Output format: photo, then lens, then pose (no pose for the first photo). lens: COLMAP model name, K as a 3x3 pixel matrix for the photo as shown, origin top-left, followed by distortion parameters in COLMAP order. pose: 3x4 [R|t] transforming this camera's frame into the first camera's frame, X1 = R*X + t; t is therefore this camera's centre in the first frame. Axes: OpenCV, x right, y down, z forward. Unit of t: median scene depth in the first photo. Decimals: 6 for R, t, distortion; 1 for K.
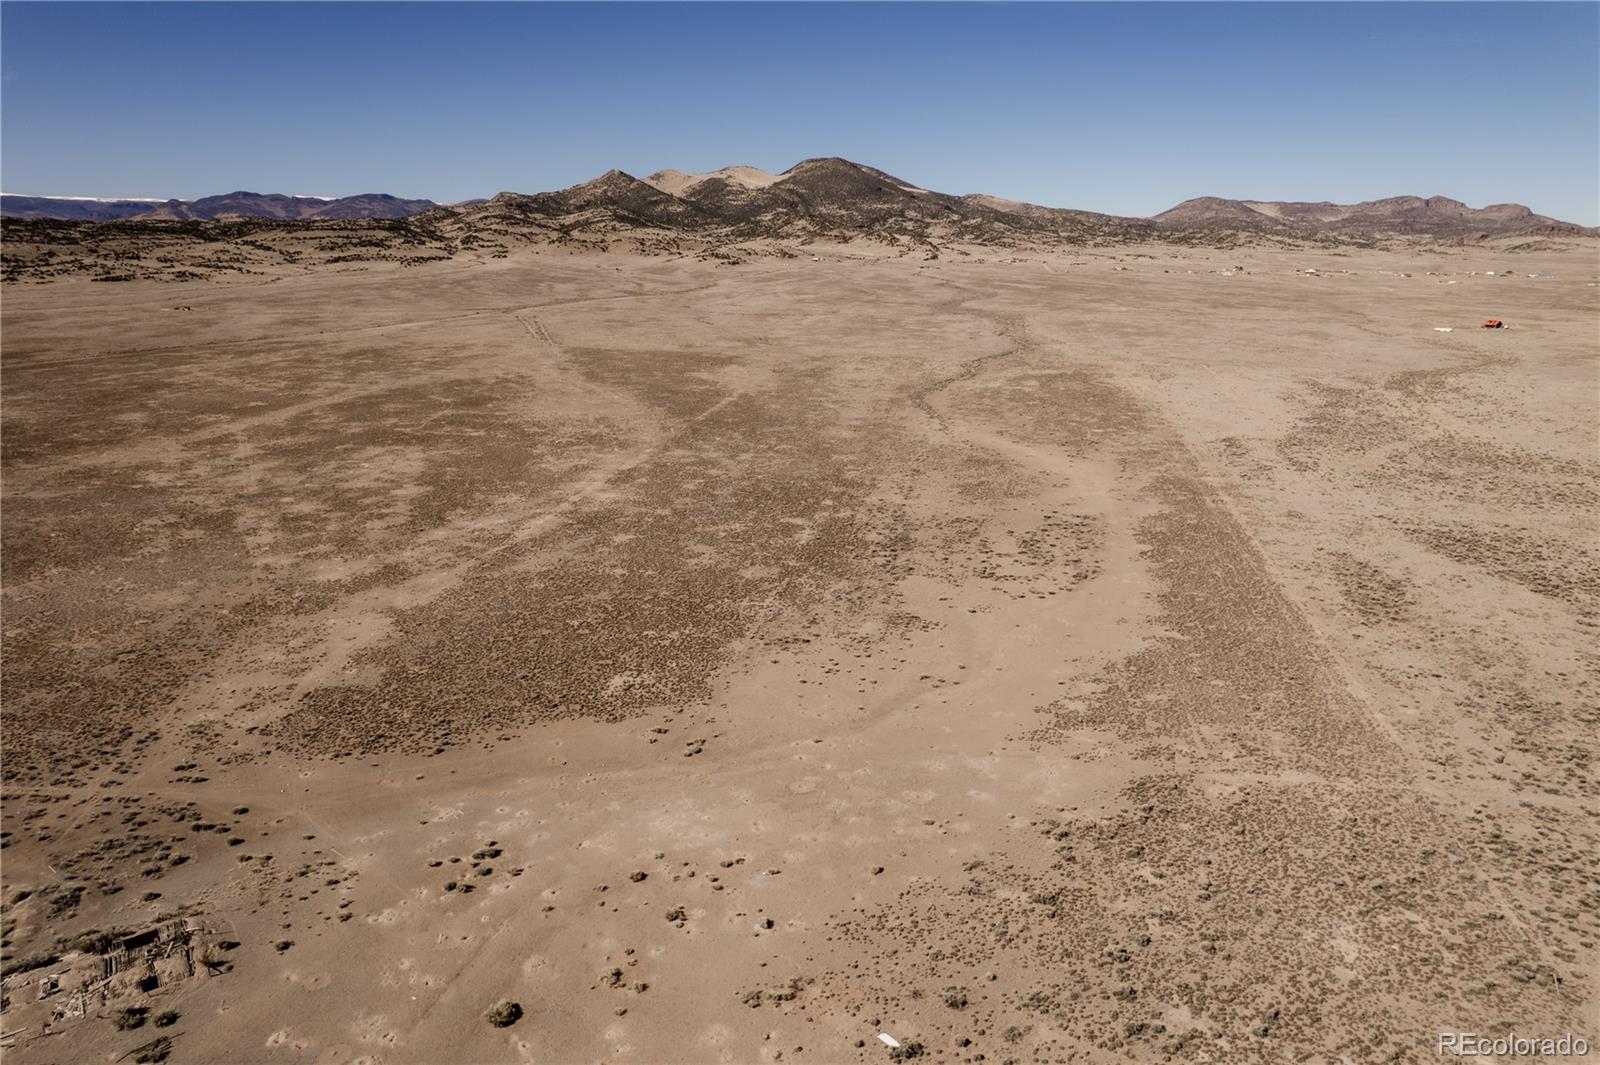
lens RADIAL K [[1038.1, 0, 802.8], [0, 1038.1, 540.1], [0, 0, 1]] dist [-0.073216, 0.063755]
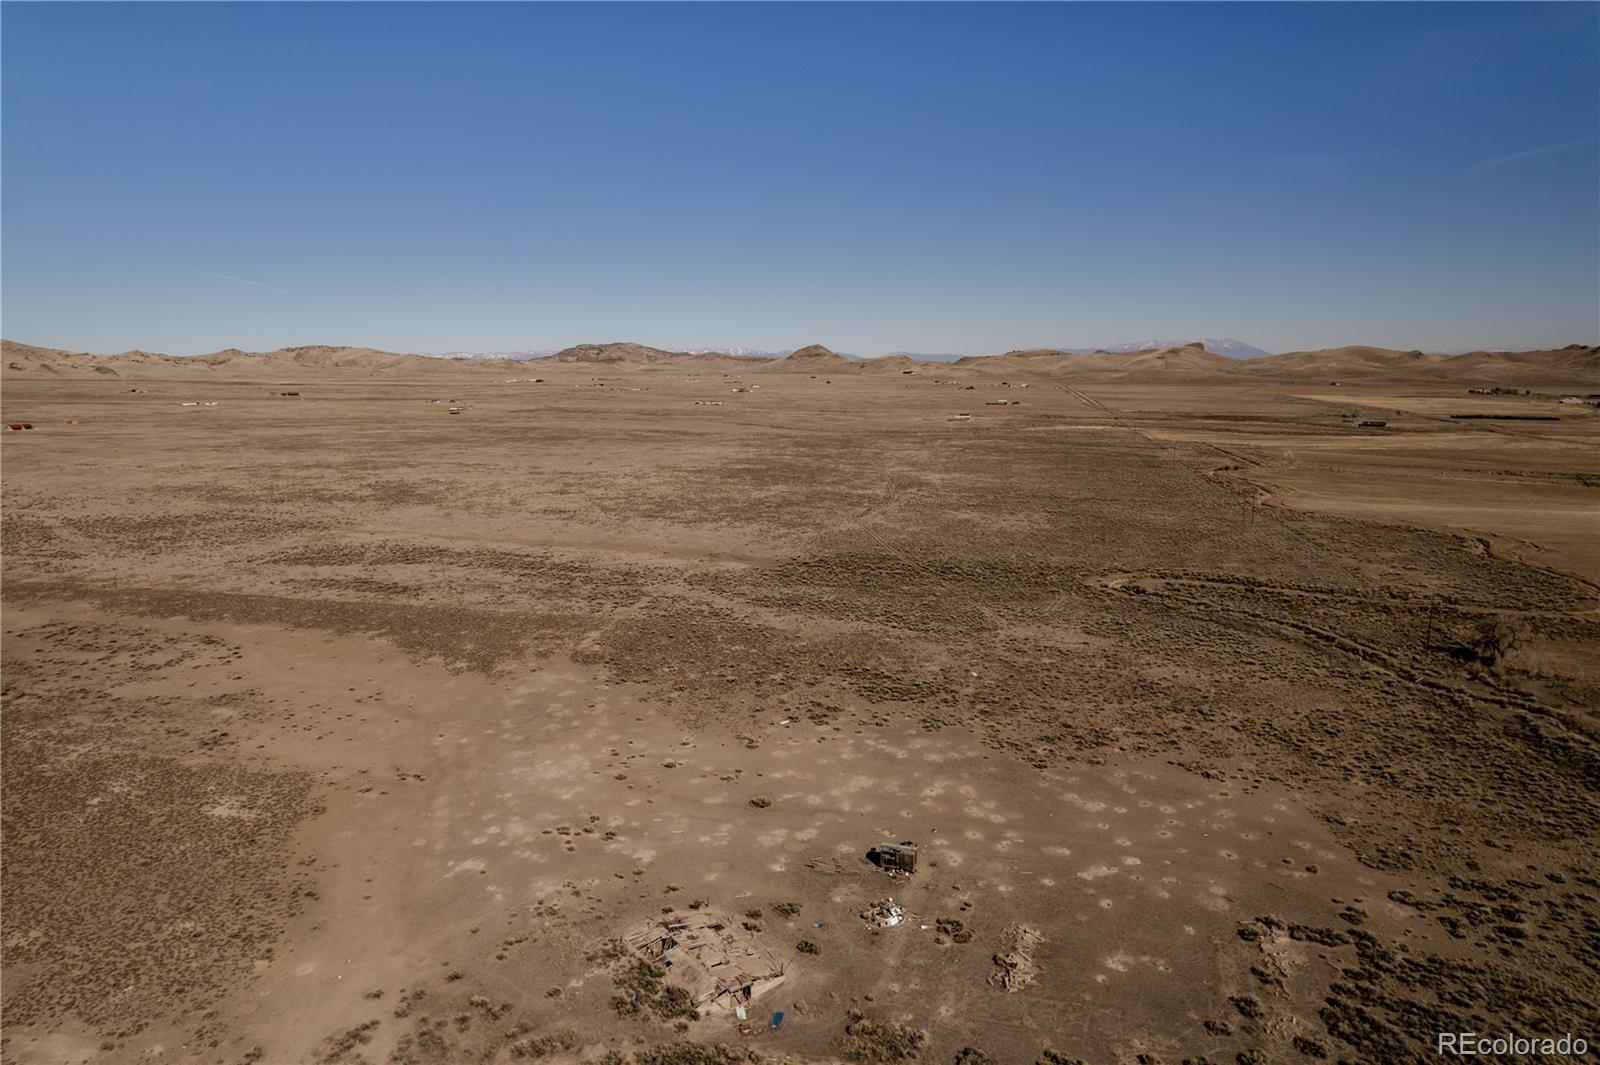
lens RADIAL K [[1038.1, 0, 795.5], [0, 1038.1, 539.6], [0, 0, 1]] dist [-0.073216, 0.063755]
pose [[0.027103, -0.178297, 0.983603, -0.430077], [0.281272, 0.945571, 0.163653, -0.039419], [-0.959245, 0.272224, 0.075778, 0.173162]]
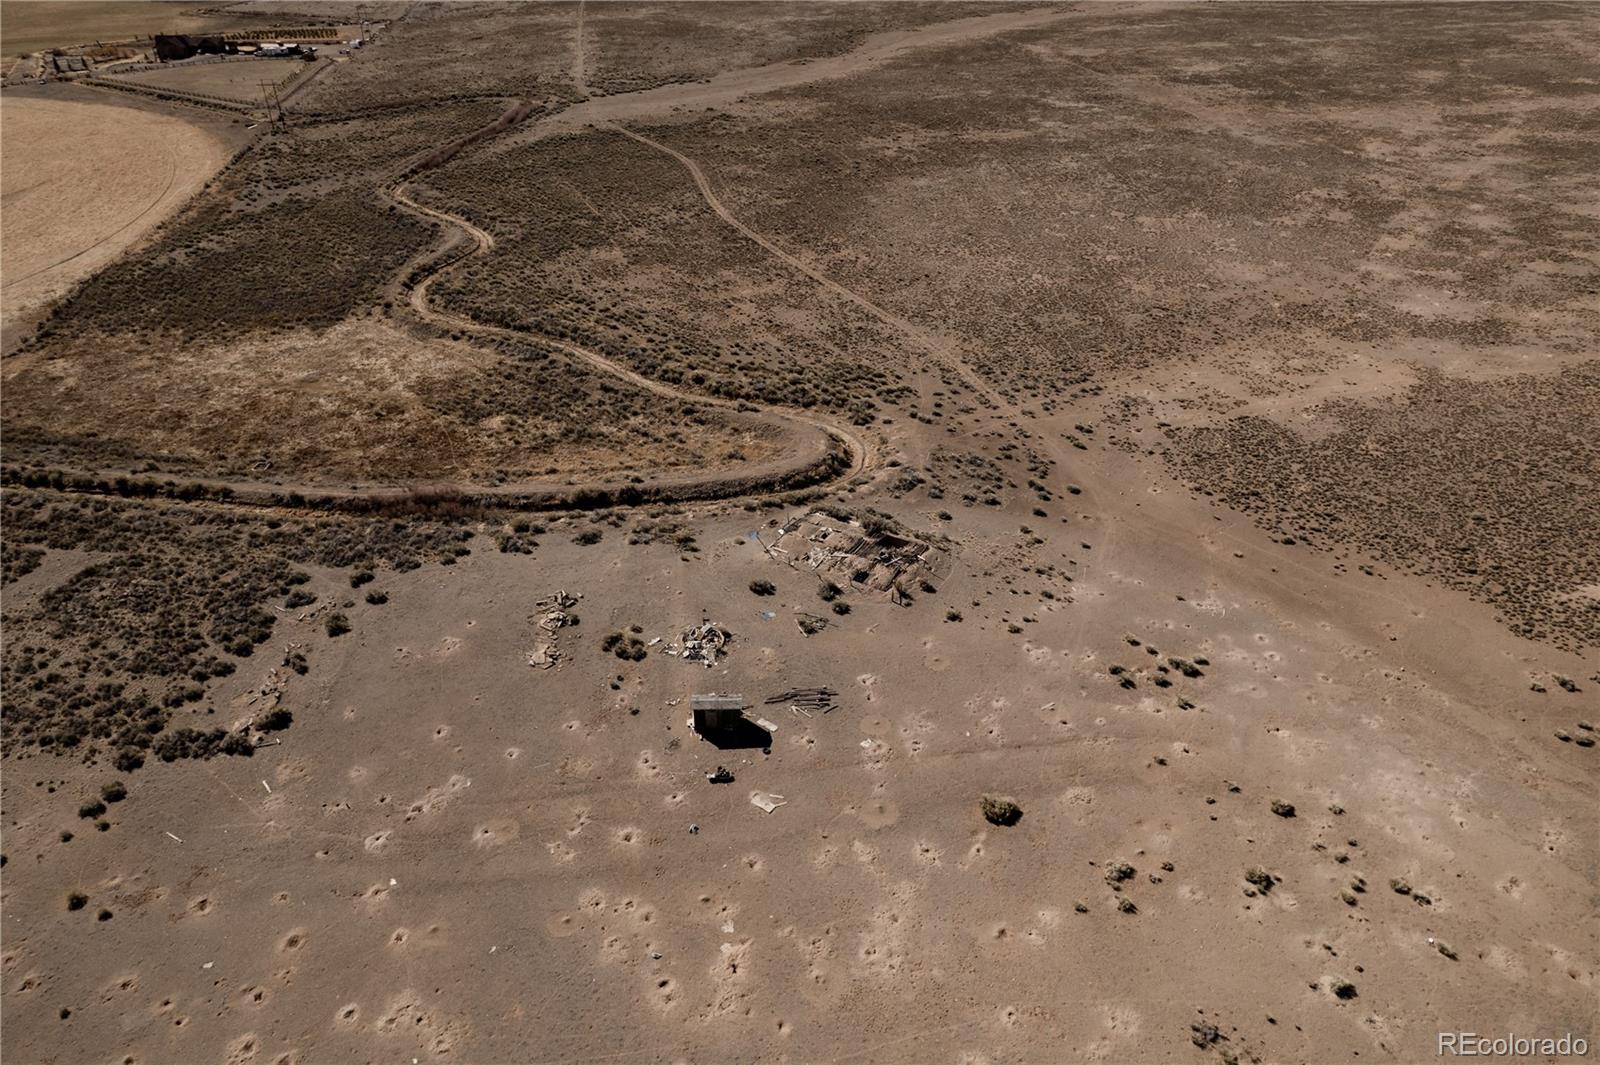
lens RADIAL K [[1038.1, 0, 804.9], [0, 1038.1, 557.5], [0, 0, 1]] dist [-0.073216, 0.063755]
pose [[0.373487, 0.514798, -0.771680, 0.056365], [-0.247899, 0.857014, 0.451745, -0.023776], [0.893898, 0.022578, 0.447702, 0.103737]]
